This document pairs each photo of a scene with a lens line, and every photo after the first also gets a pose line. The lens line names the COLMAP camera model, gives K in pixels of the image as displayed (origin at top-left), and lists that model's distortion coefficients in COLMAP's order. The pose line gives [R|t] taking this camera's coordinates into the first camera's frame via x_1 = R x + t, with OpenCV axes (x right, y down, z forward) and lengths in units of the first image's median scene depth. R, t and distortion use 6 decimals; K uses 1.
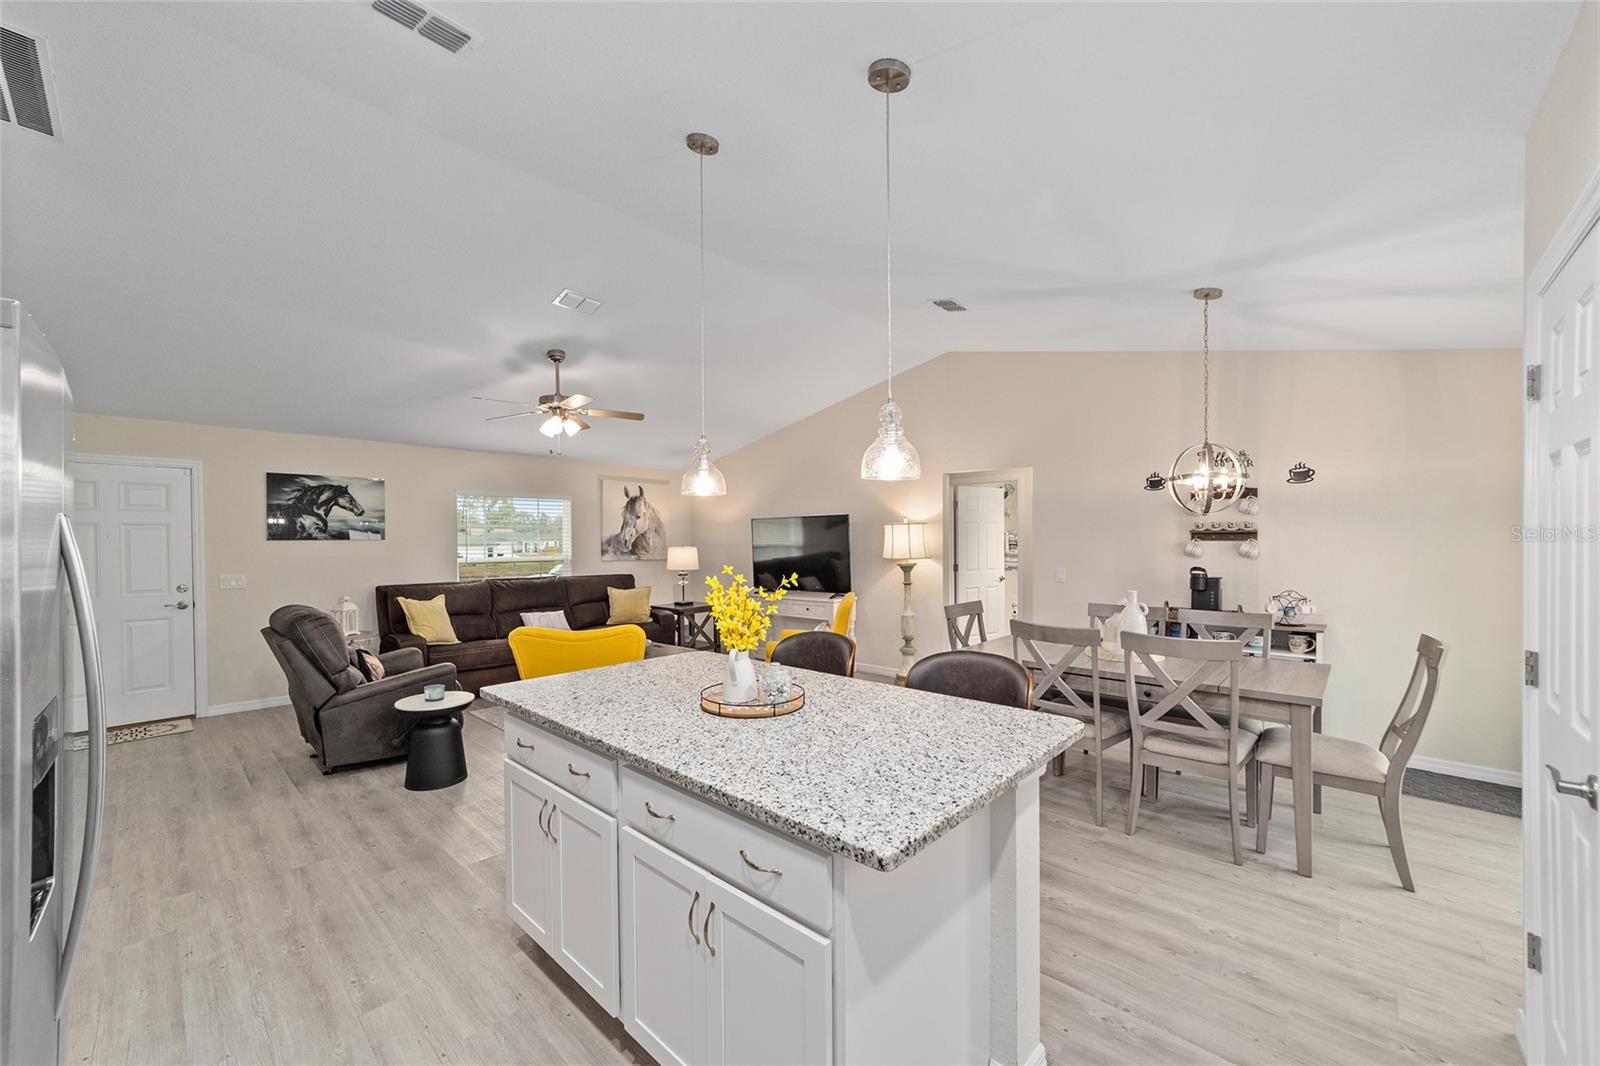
lens RADIAL K [[621.6, 0, 789.4], [0, 621.6, 546.7], [0, 0, 1]] dist [-0.019656, 0.010473]
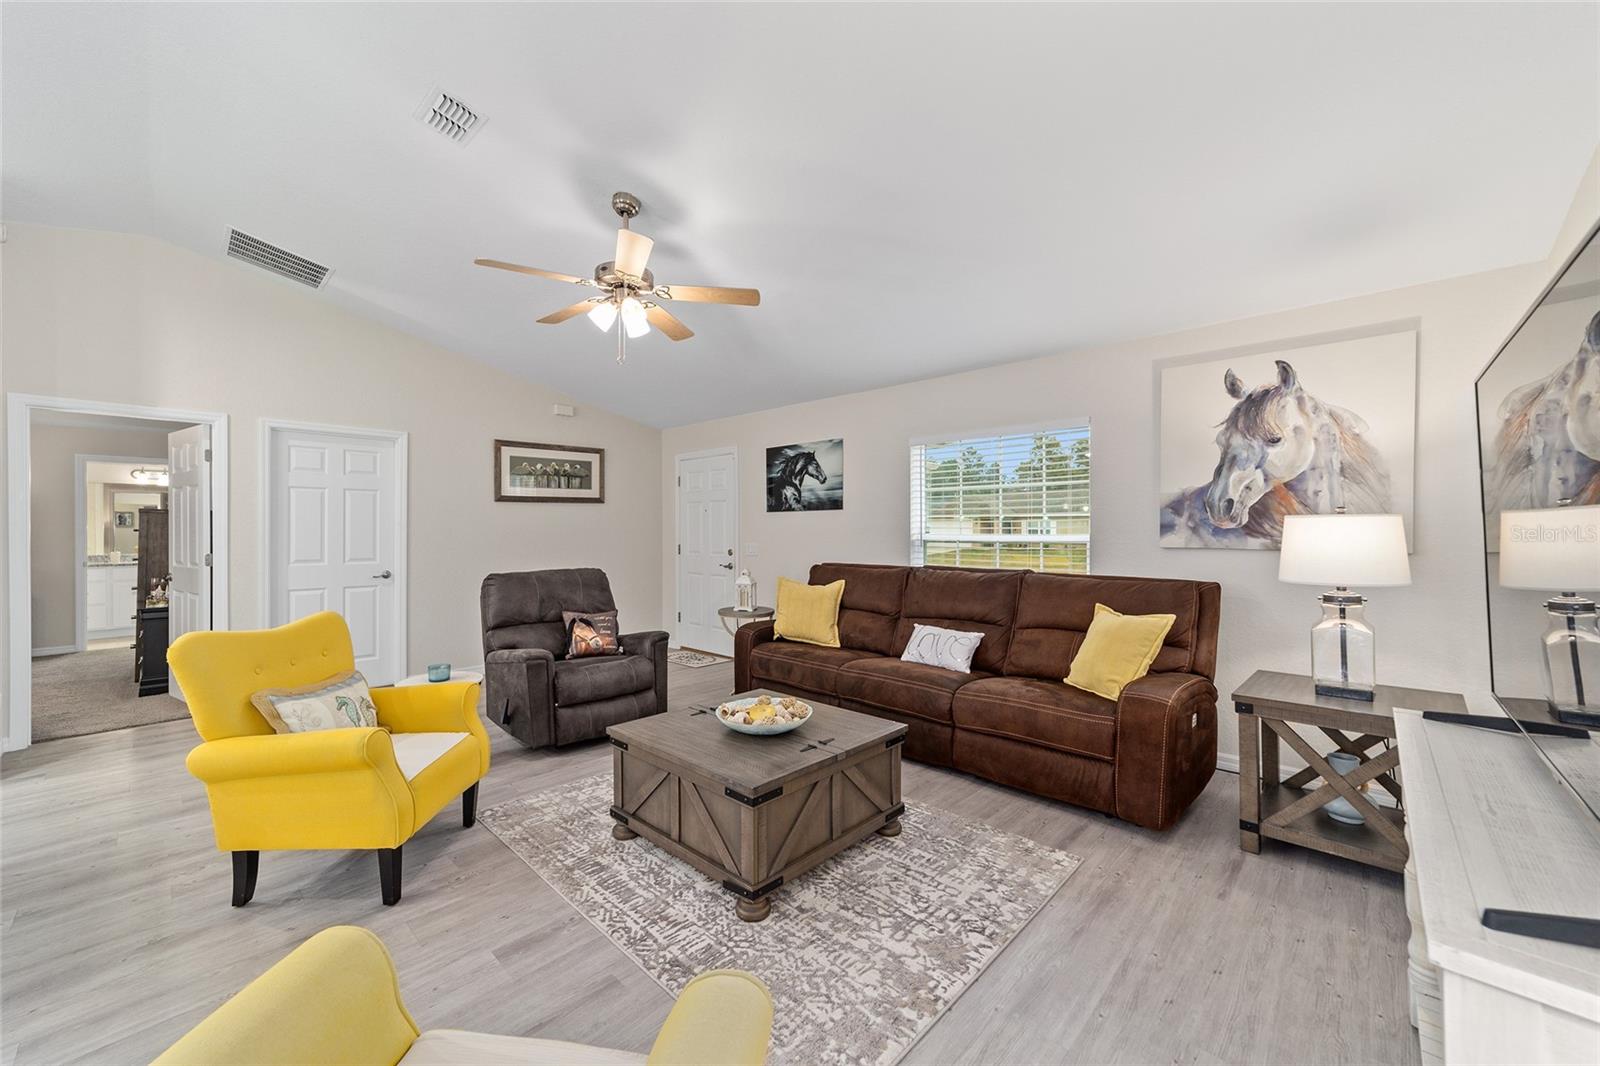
lens RADIAL K [[616.2, 0, 789.7], [0, 616.2, 530.1], [0, 0, 1]] dist [-0.018877, 0.010213]
pose [[-0.007813, 0.008330, -0.999935, 0.207532], [-0.007078, 0.999940, 0.008385, 0.011031], [0.999944, 0.007143, -0.007753, 0.991950]]
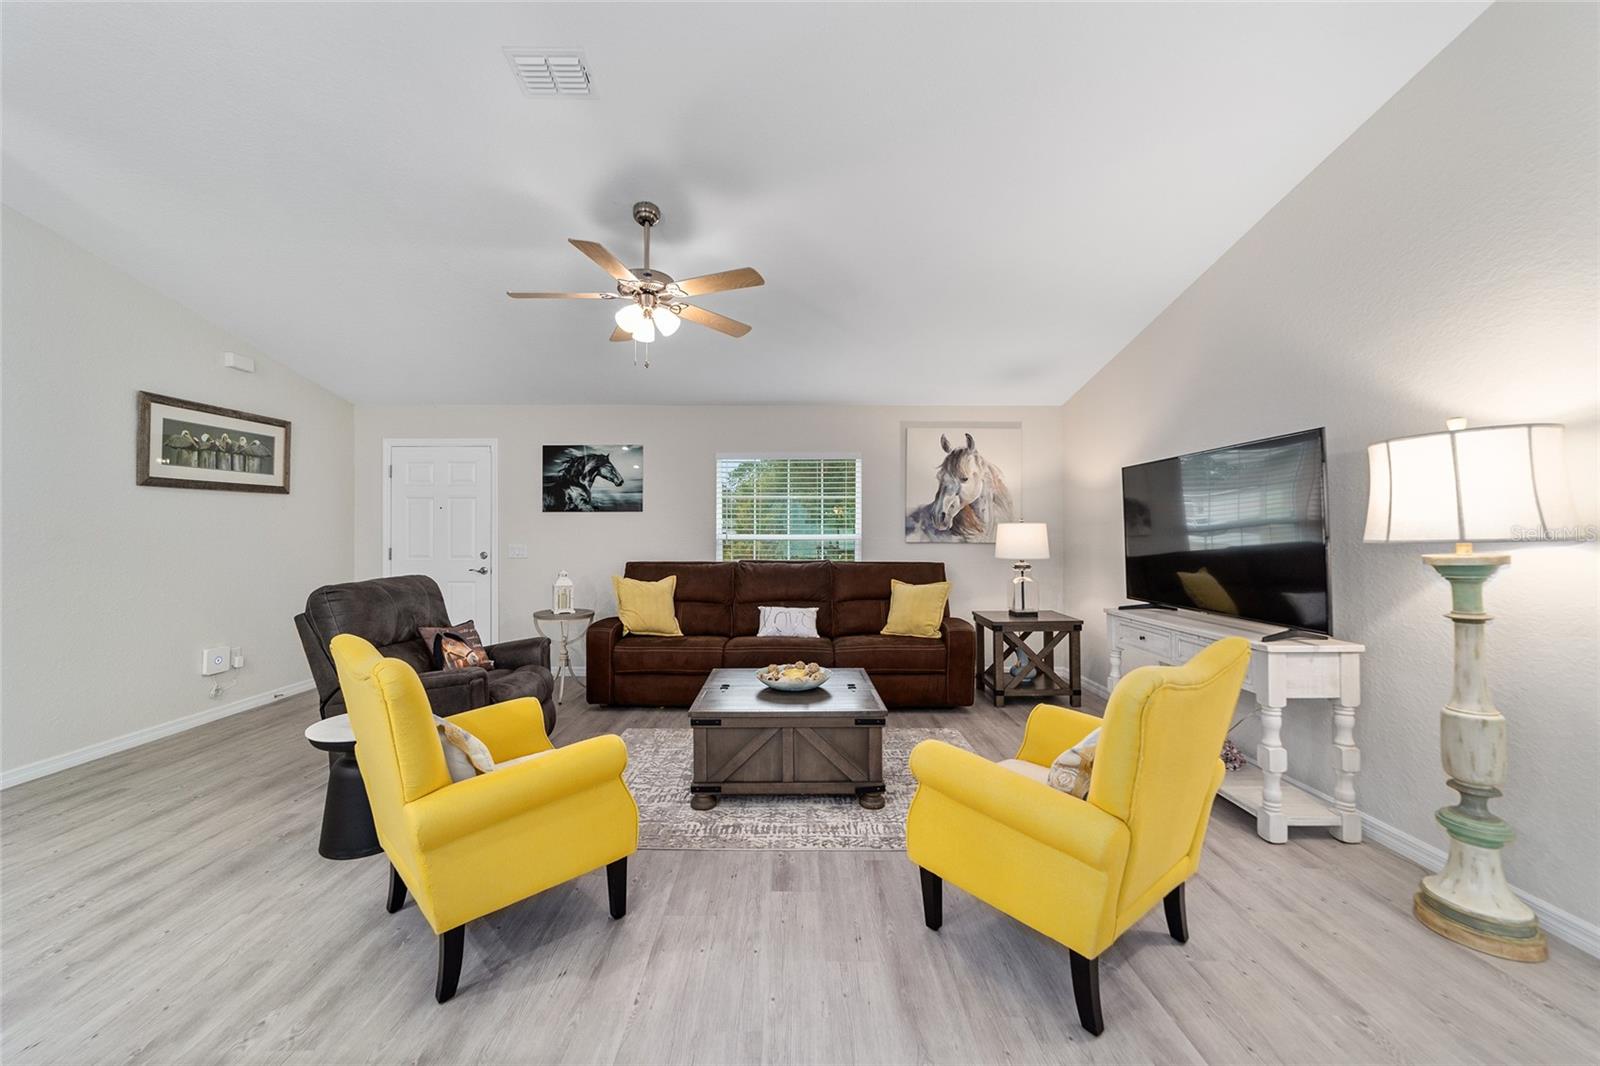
lens RADIAL K [[616.2, 0, 789.7], [0, 616.2, 530.1], [0, 0, 1]] dist [-0.018877, 0.010213]
pose [[0.683878, 0.004975, -0.729579, 0.166397], [-0.012237, 0.999914, -0.004651, 0.018635], [0.729493, 0.012109, 0.683881, 0.570441]]
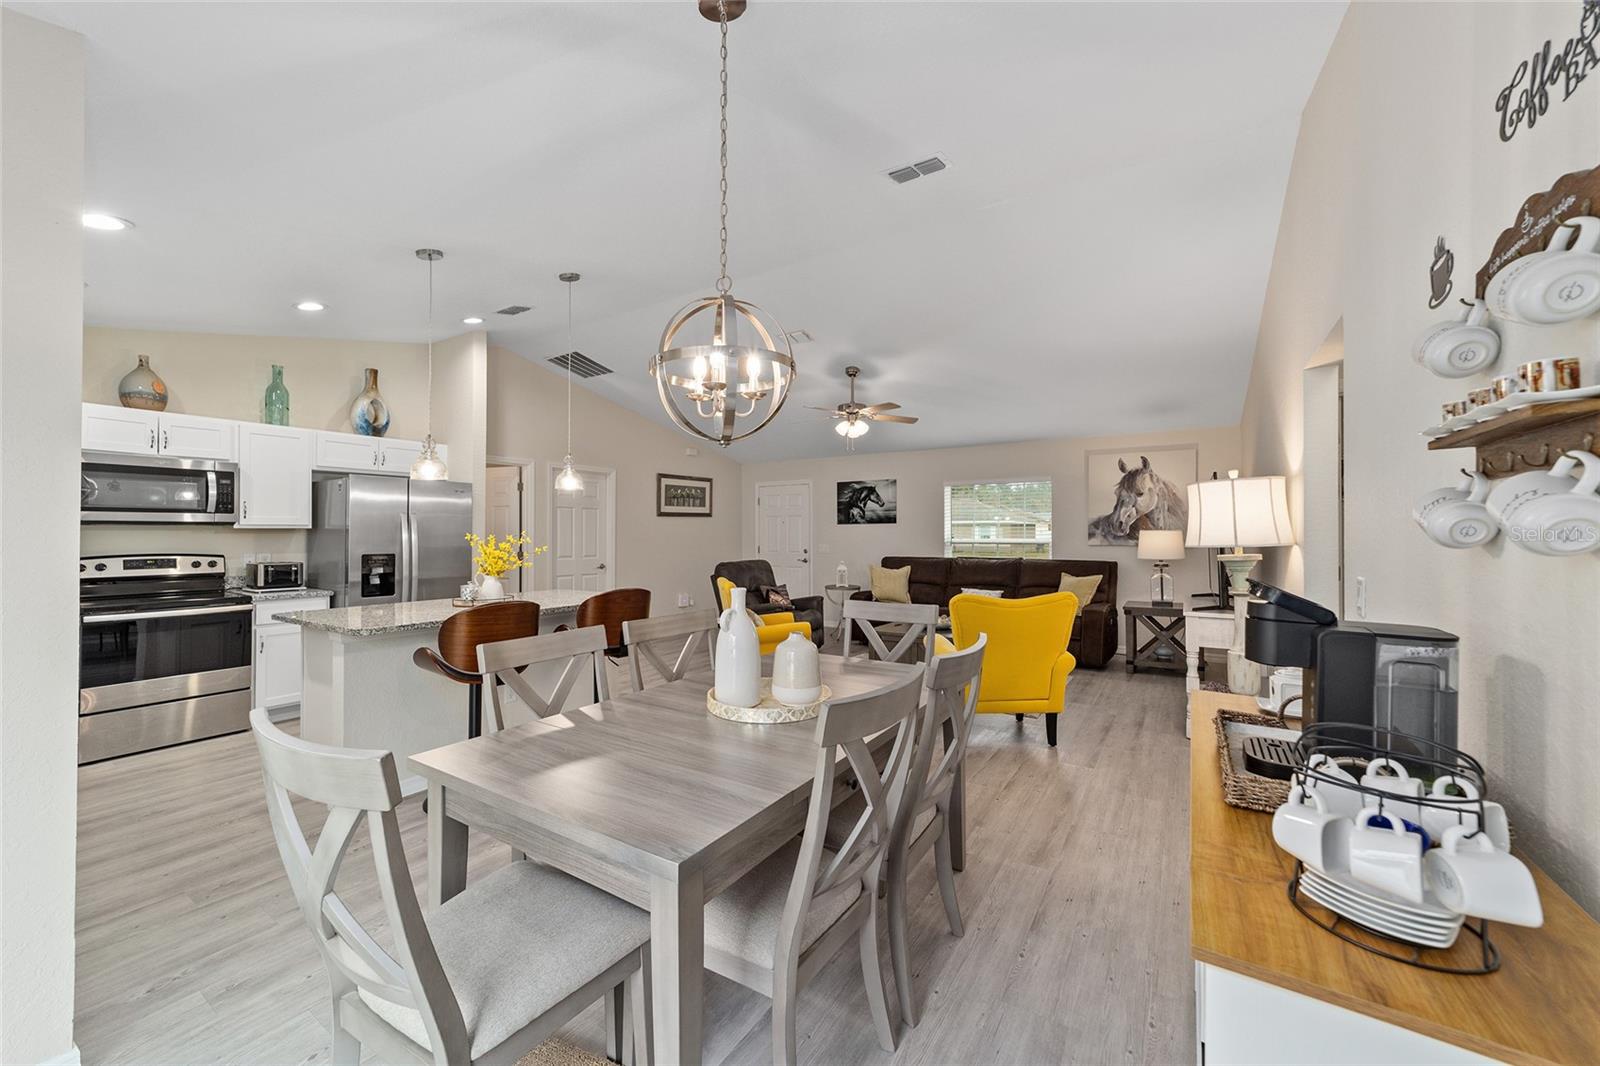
lens RADIAL K [[613.0, 0, 790.3], [0, 613.0, 530.4], [0, 0, 1]] dist [-0.020826, 0.011773]
pose [[0.175573, -0.000347, -0.984466, 0.678703], [-0.009675, 0.999951, -0.002078, 0.009937], [0.984419, 0.009889, 0.175561, 0.563914]]
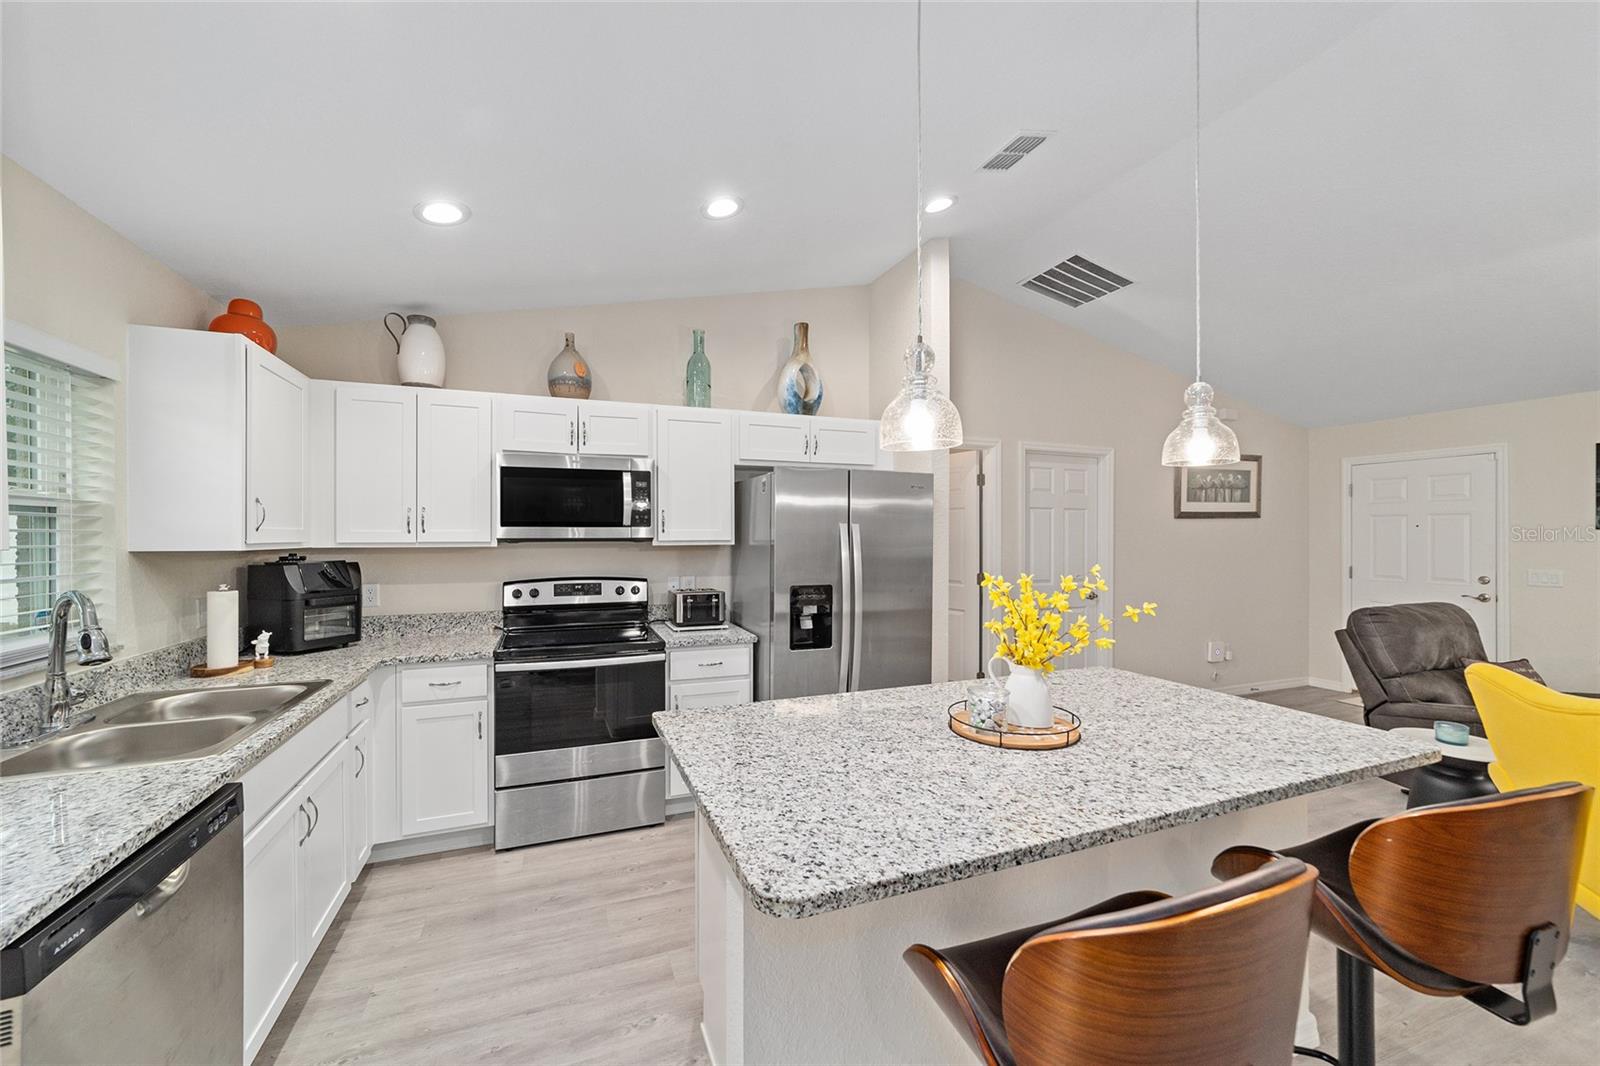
lens RADIAL K [[619.0, 0, 792.9], [0, 619.0, 532.4], [0, 0, 1]] dist [-0.018941, 0.009880]
pose [[-0.427542, 0.002501, -0.903992, 0.288647], [-0.006403, 0.999963, 0.005795, -0.004343], [0.903973, 0.008266, -0.427510, 0.386962]]
